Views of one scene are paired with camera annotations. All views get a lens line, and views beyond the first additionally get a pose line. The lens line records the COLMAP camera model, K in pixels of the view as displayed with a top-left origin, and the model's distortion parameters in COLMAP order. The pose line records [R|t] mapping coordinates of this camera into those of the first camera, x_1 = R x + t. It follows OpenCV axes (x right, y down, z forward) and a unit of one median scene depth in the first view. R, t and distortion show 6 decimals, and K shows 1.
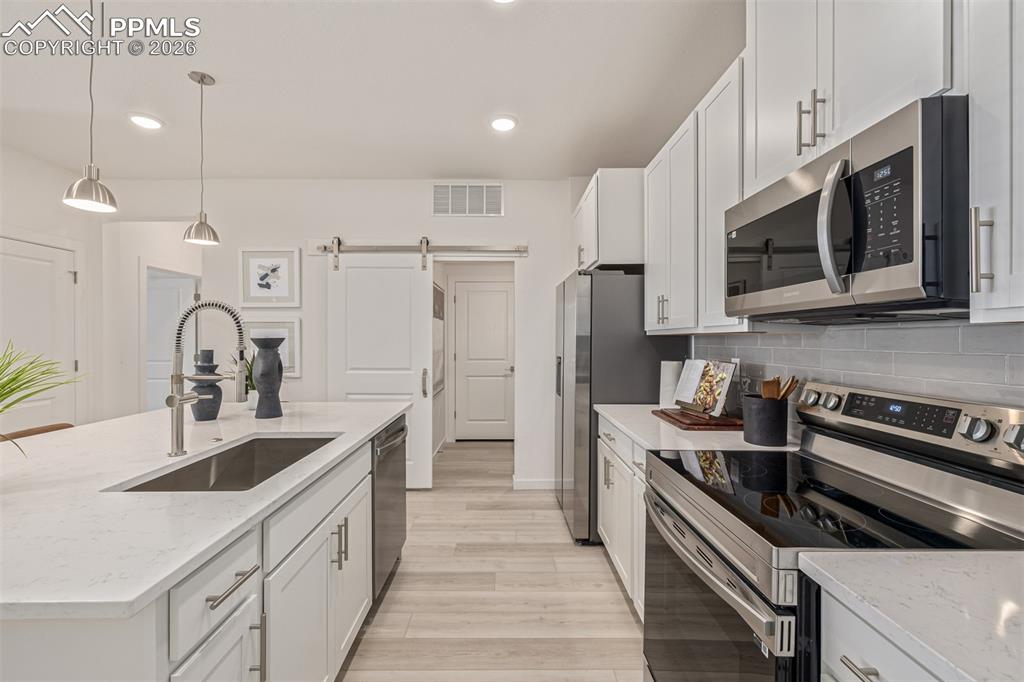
lens RADIAL K [[432.9, 0, 506.8], [0, 432.9, 336.7], [0, 0, 1]] dist [0.004844, 0.000041]
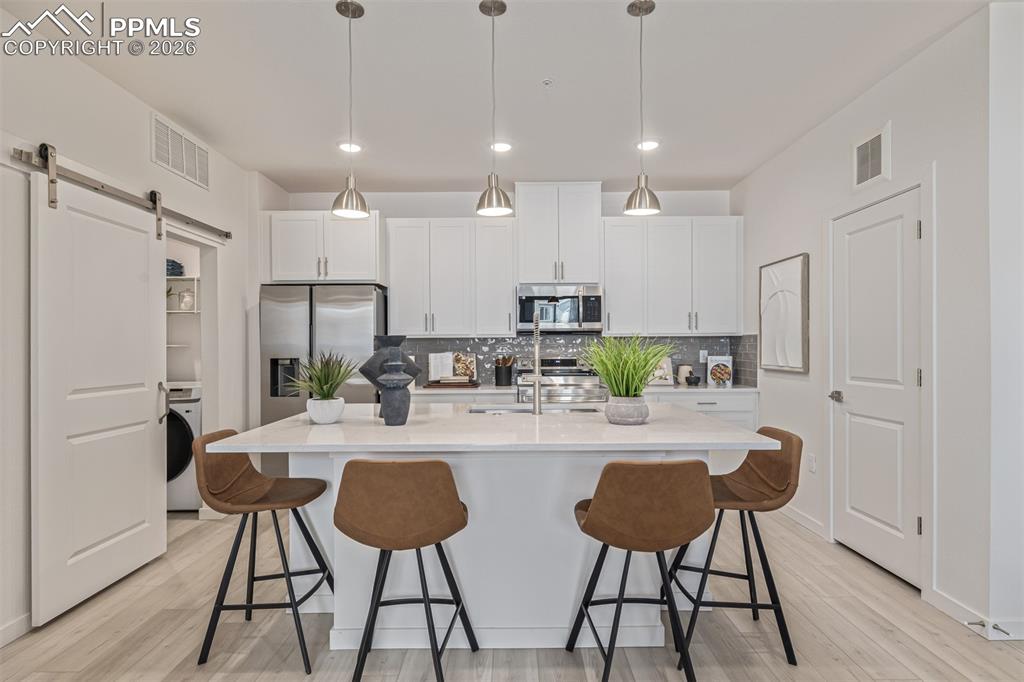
lens RADIAL K [[554.2, 0, 509.3], [0, 554.2, 346.6], [0, 0, 1]] dist [0.004958, -0.000114]
pose [[0.017060, -0.002575, 0.999851, -1.165167], [-0.000061, 0.999997, 0.002576, 0.015945], [-0.999854, -0.000105, 0.017060, 0.464146]]
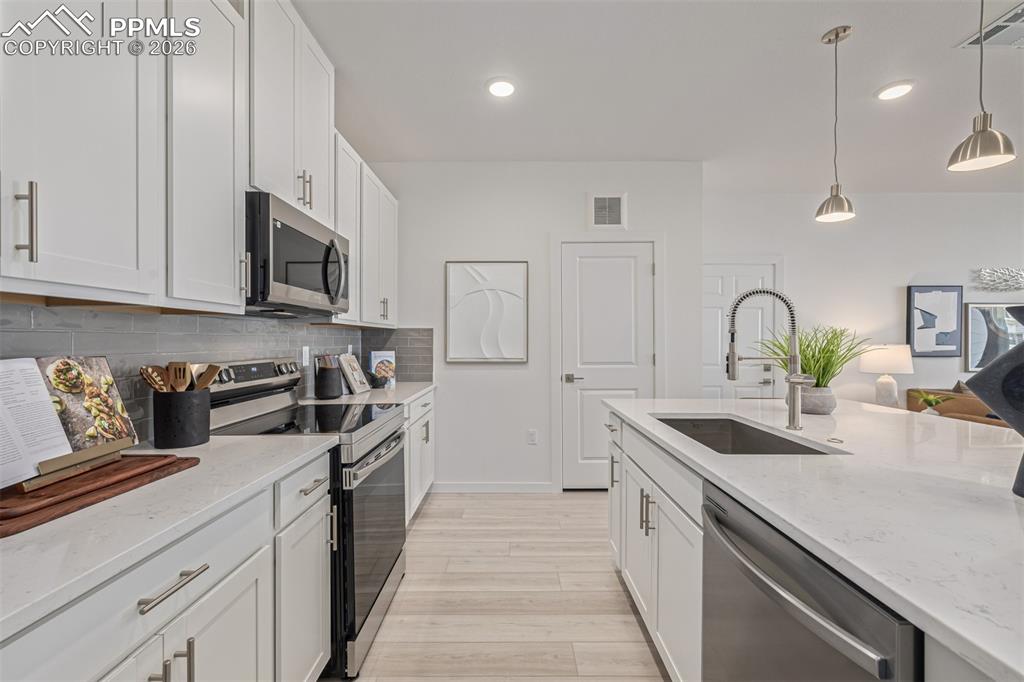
lens RADIAL K [[432.9, 0, 507.2], [0, 432.9, 341.9], [0, 0, 1]] dist [0.004844, 0.000041]
pose [[-0.999748, -0.001482, 0.022384, -0.019096], [-0.001529, 0.999997, -0.002104, 0.024566], [-0.022381, -0.002138, -0.999747, 0.922824]]
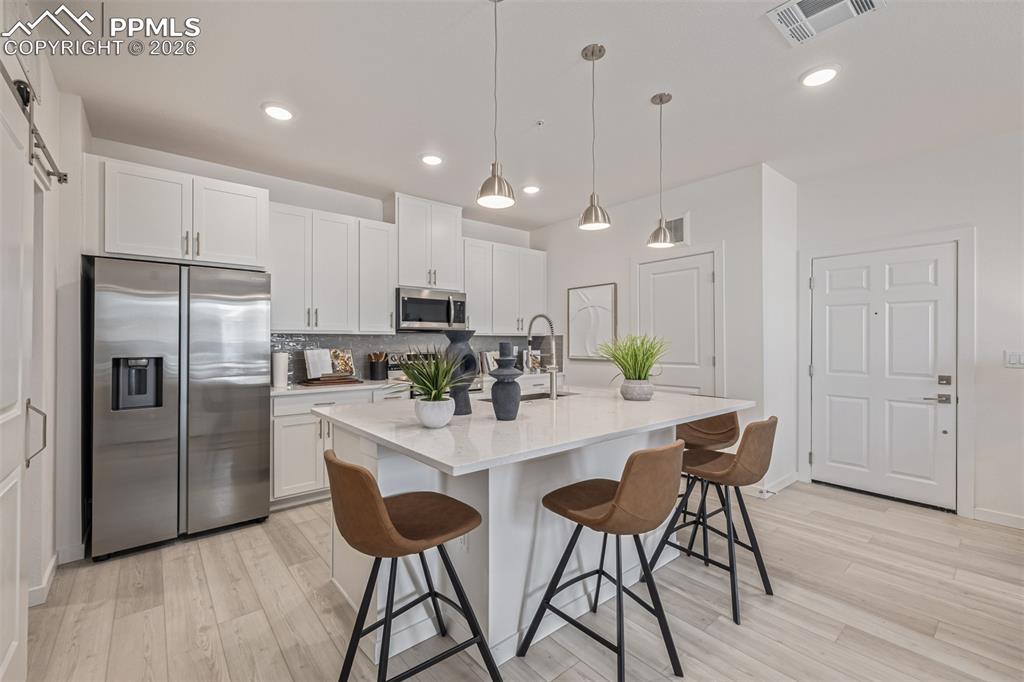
lens RADIAL K [[432.9, 0, 508.5], [0, 432.9, 341.7], [0, 0, 1]] dist [0.004844, 0.000041]
pose [[-0.626195, 0.001957, 0.779664, -0.882271], [-0.003096, 0.999983, -0.004997, 0.020437], [-0.779660, -0.005543, -0.626178, 0.985486]]
